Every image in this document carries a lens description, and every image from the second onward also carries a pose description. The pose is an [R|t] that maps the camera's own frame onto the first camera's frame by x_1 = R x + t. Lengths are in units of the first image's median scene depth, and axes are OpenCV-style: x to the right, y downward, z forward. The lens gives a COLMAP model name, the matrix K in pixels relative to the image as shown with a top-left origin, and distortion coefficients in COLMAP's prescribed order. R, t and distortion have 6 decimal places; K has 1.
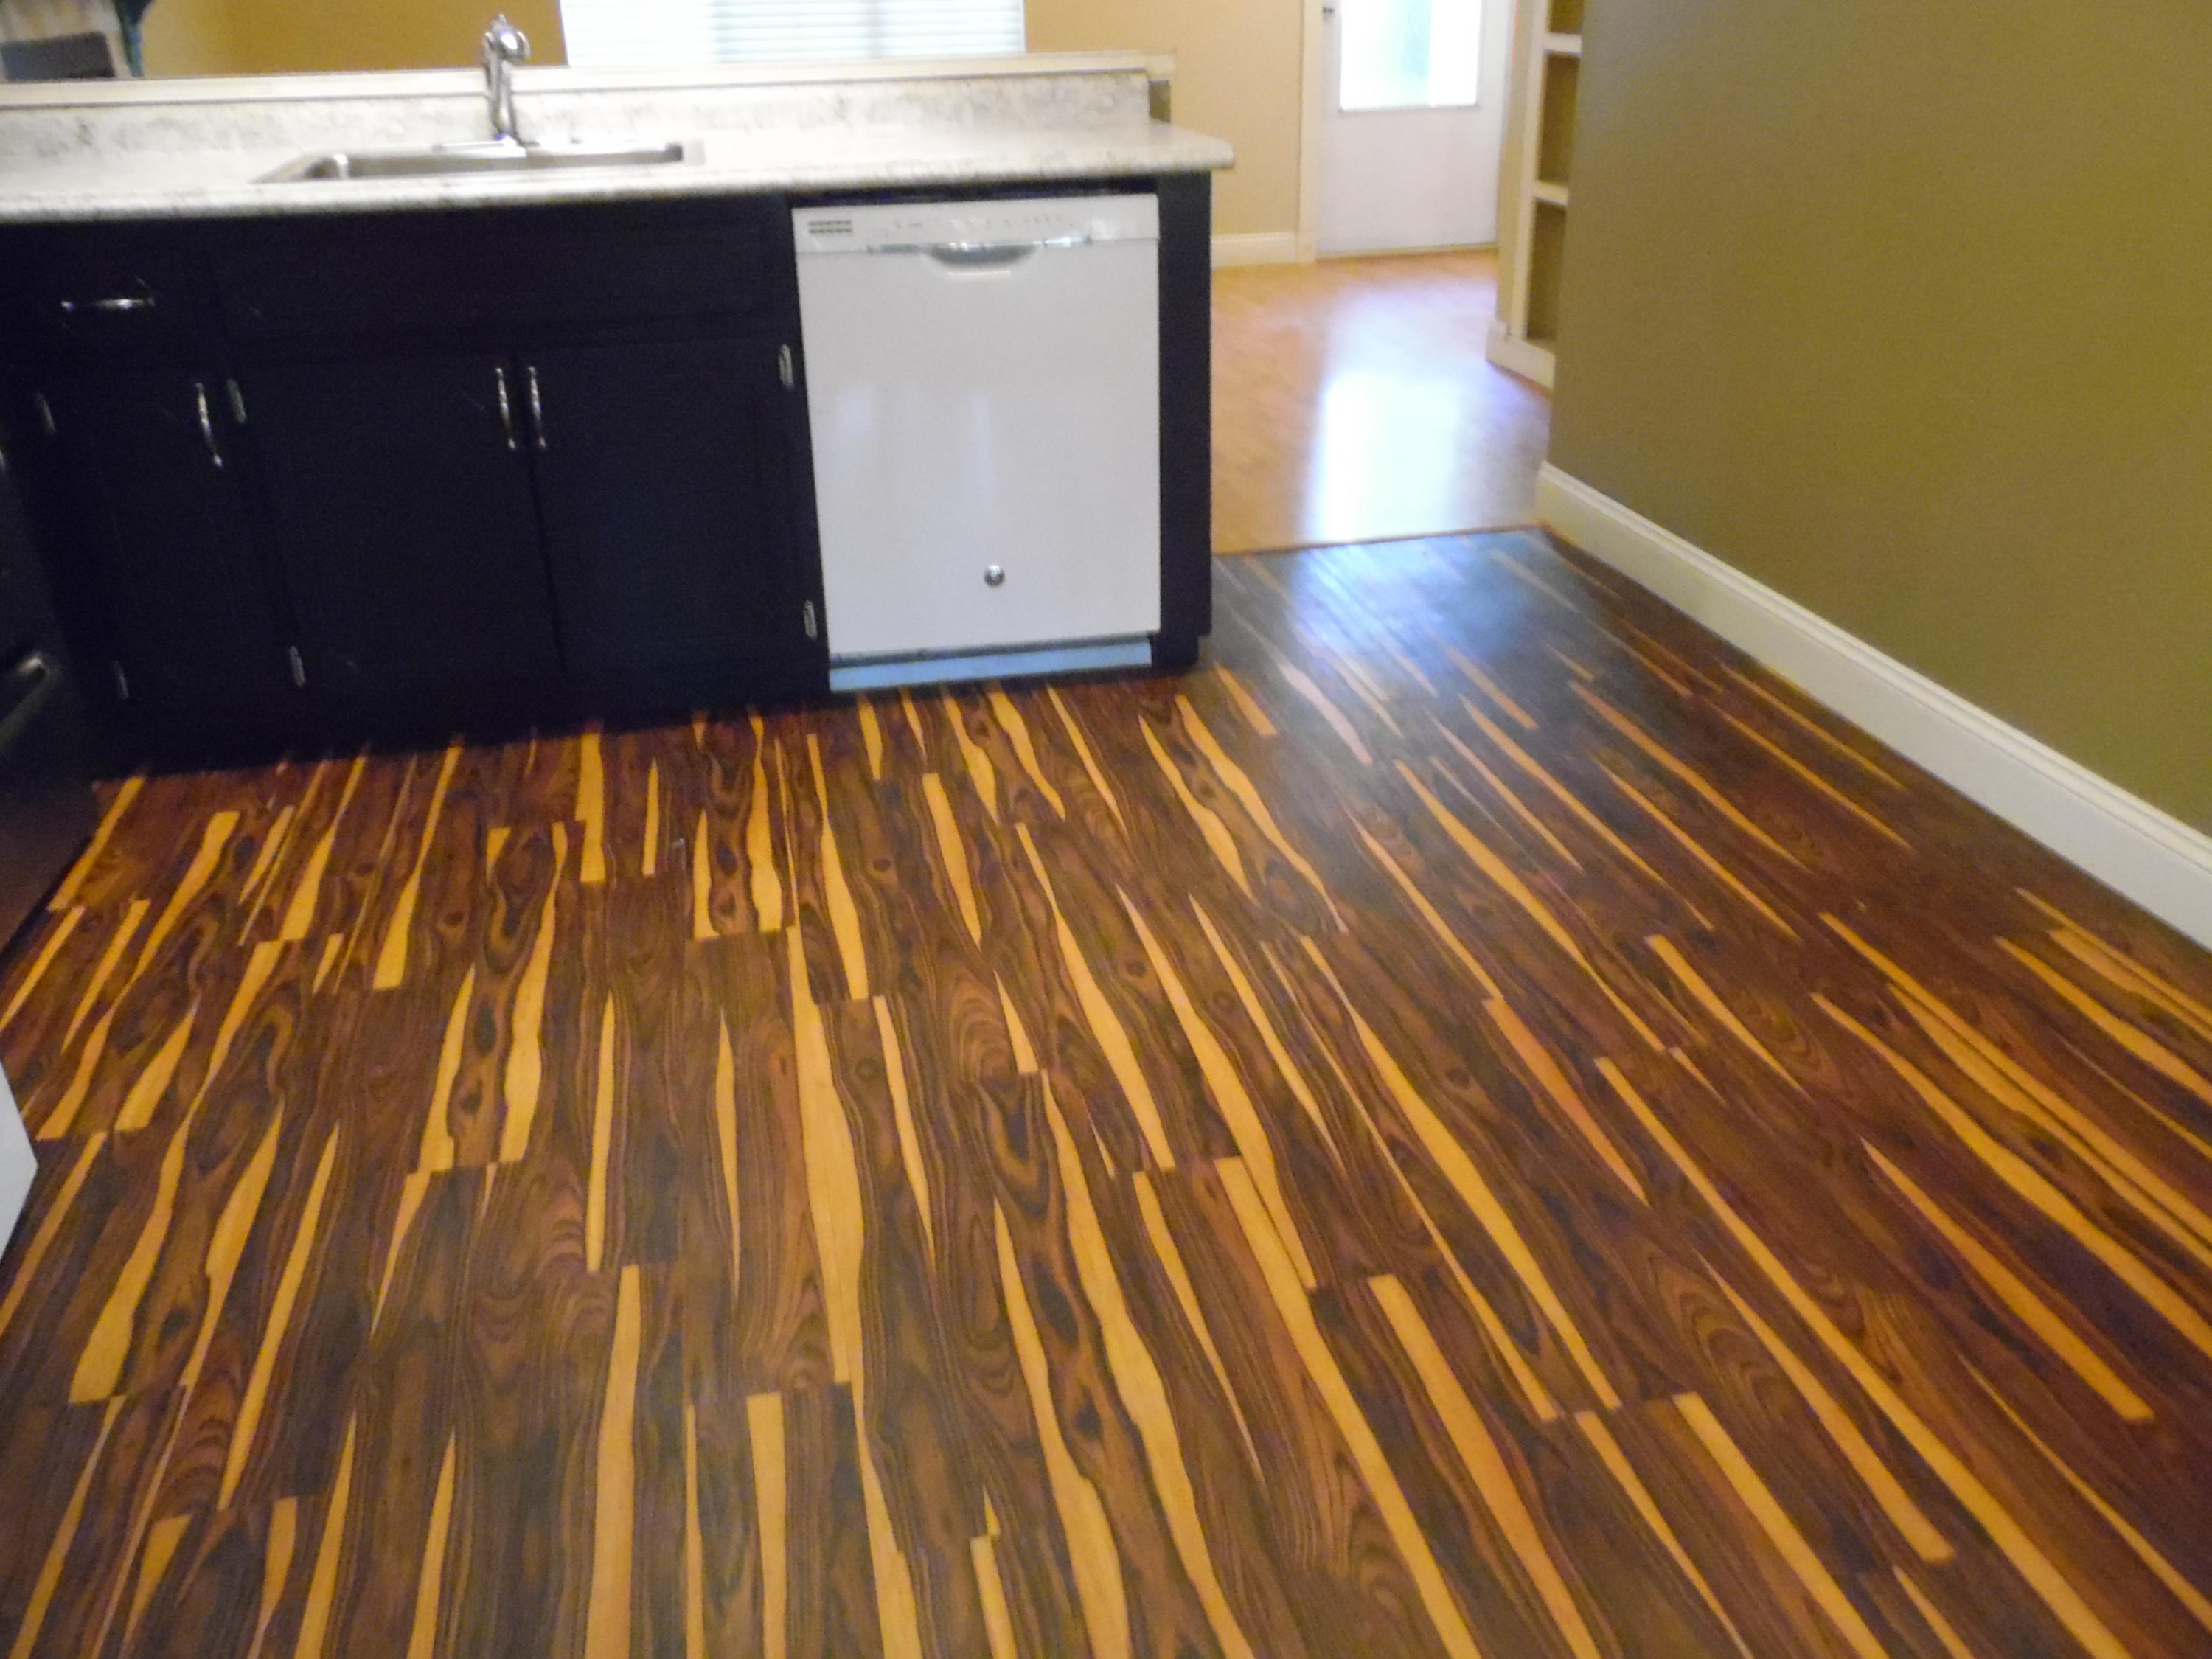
lens RADIAL K [[1805.4, 0, 1109.6], [0, 1805.4, 822.7], [0, 0, 1]] dist [-0.030701, 0.075051]
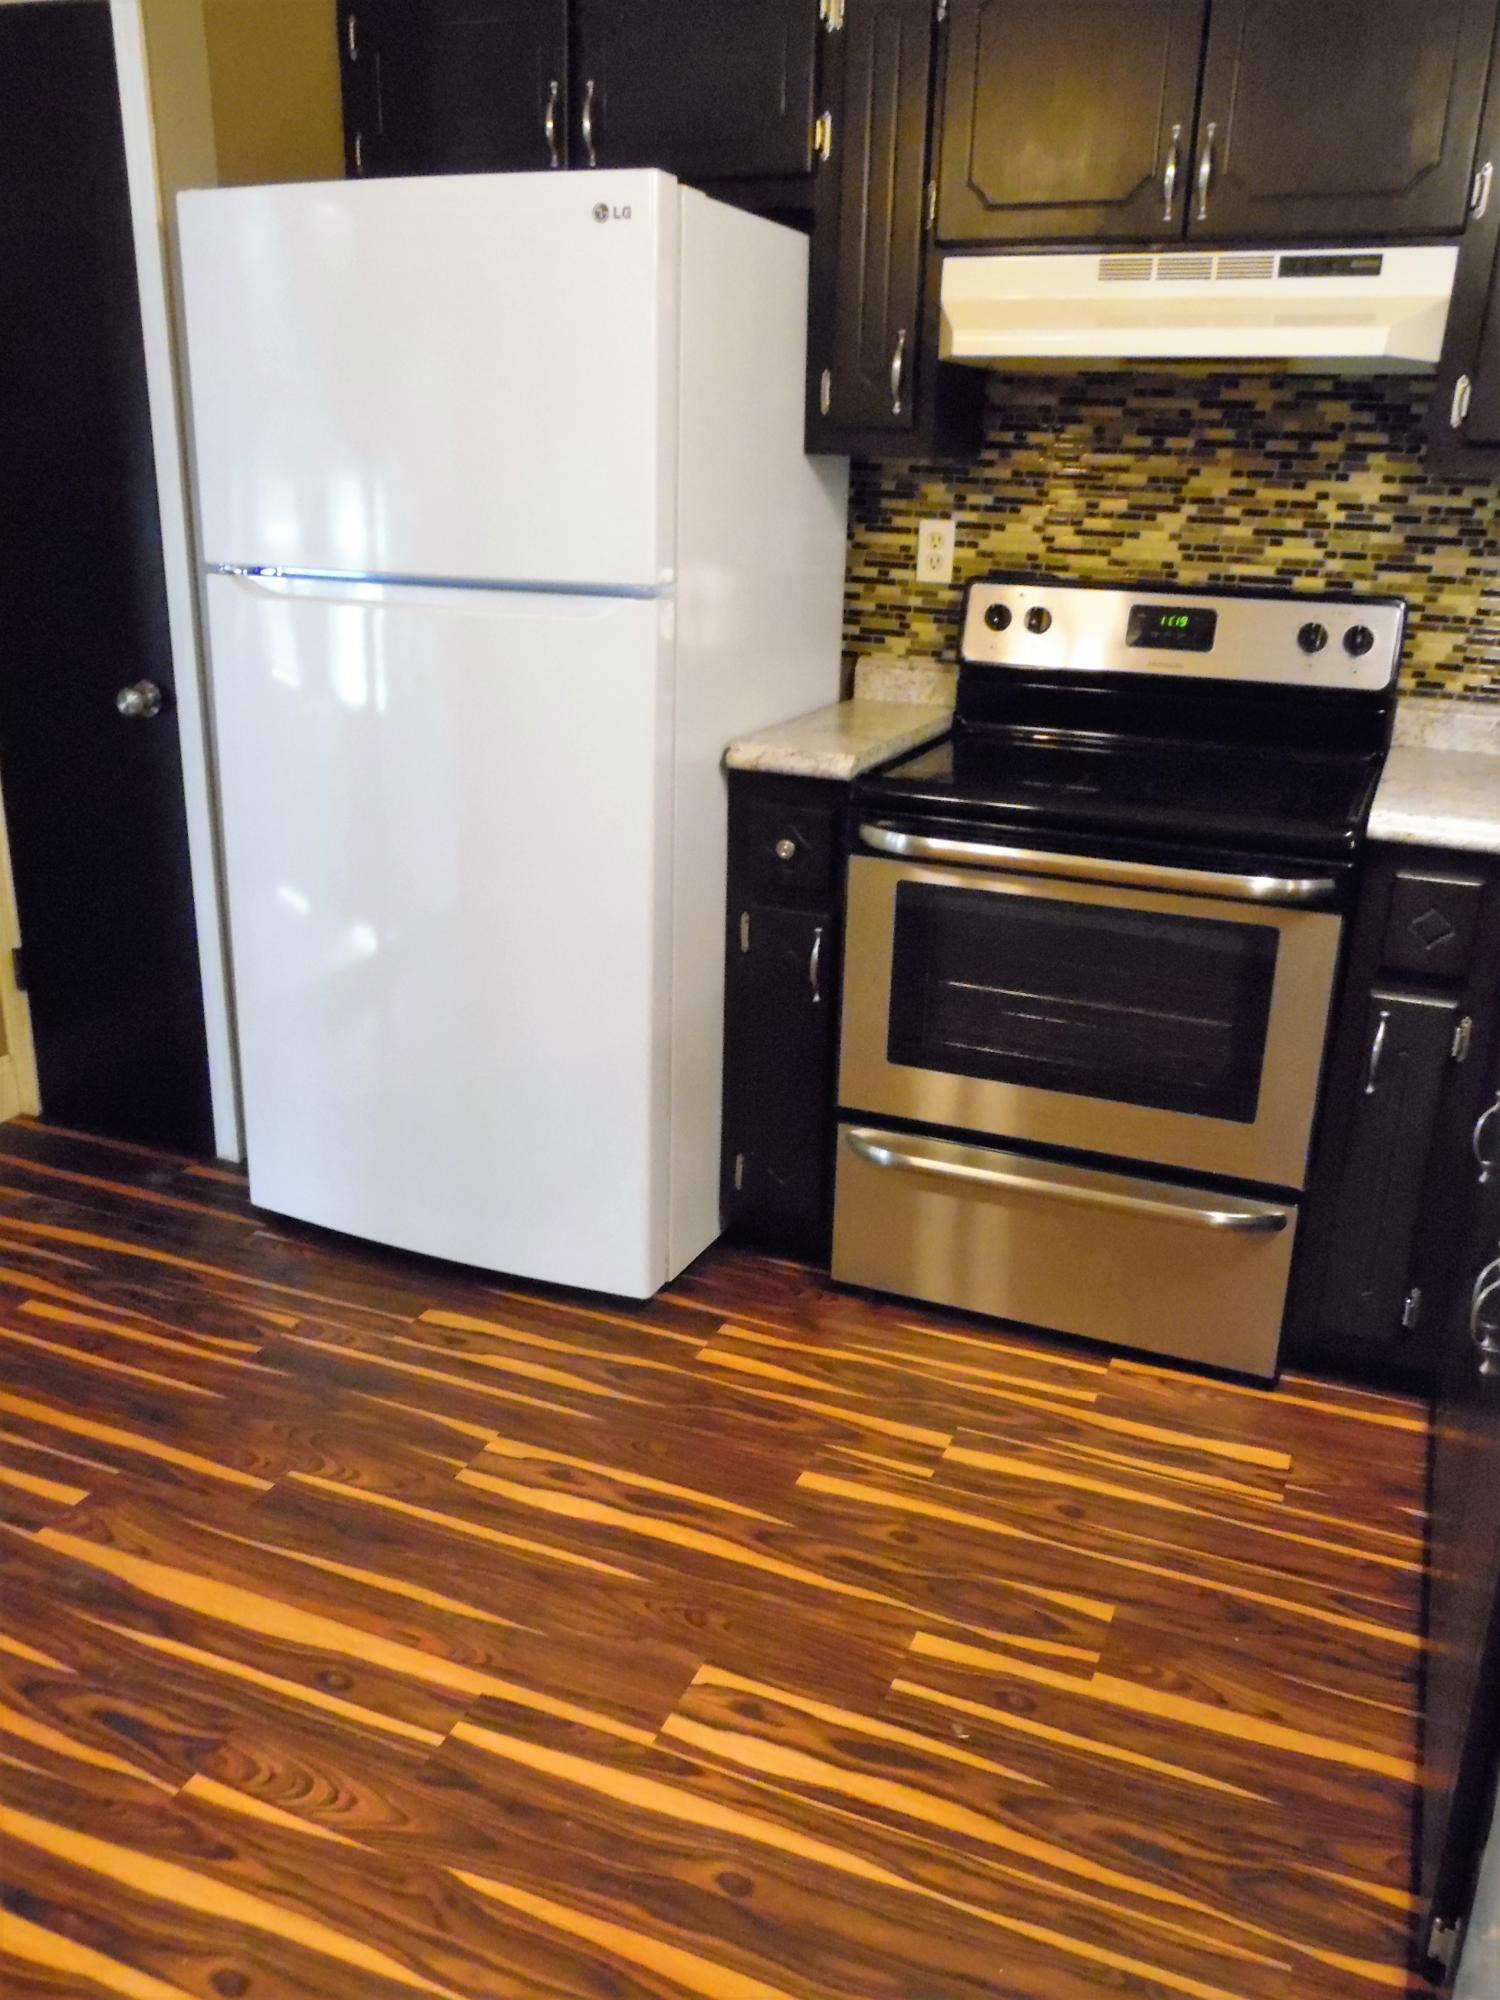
lens RADIAL K [[1632.3, 0, 754.9], [0, 1632.3, 1007.8], [0, 0, 1]] dist [-0.030701, 0.075051]
pose [[-0.570717, 0.274219, -0.774007, 0.267518], [-0.365085, 0.759569, 0.538301, -0.585608], [0.735524, 0.589795, -0.333386, 1.045460]]
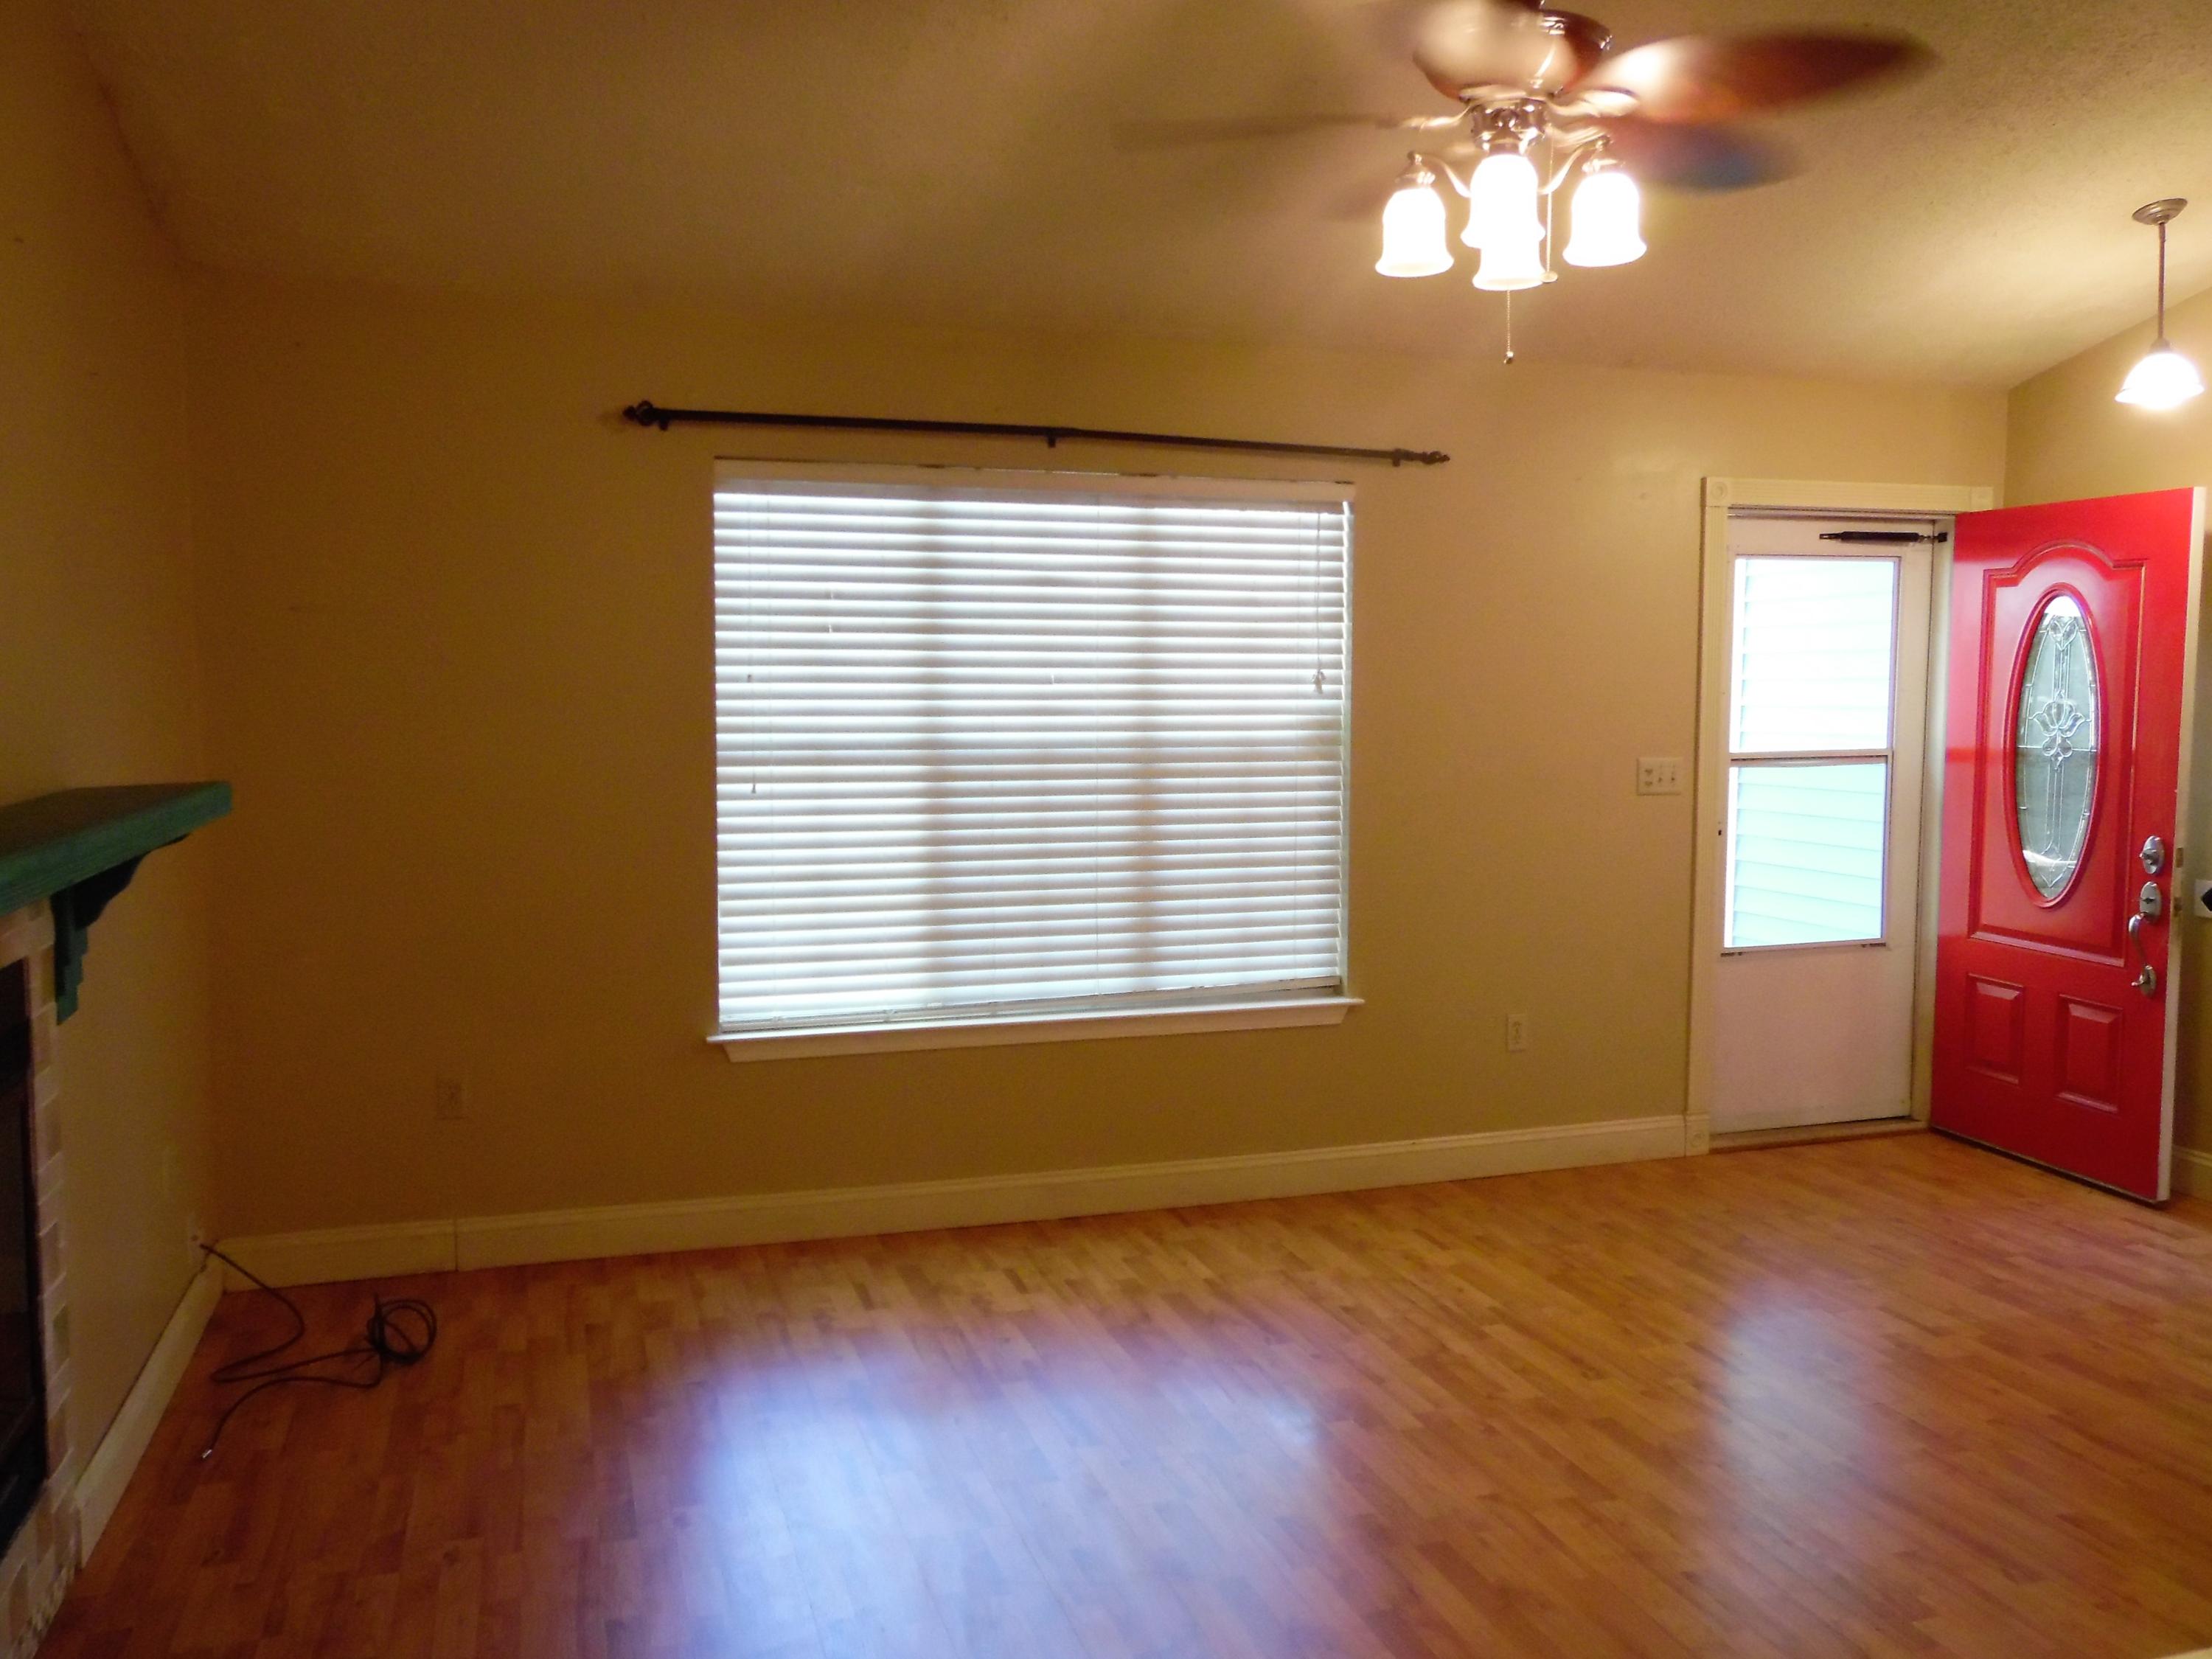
lens RADIAL K [[1805.4, 0, 1109.6], [0, 1805.4, 822.7], [0, 0, 1]] dist [-0.030701, 0.075051]
pose [[0.995098, 0.014645, 0.097798, -0.600840], [0.020882, 0.935553, -0.352569, -0.578652], [-0.096659, 0.352883, 0.930661, 0.957344]]
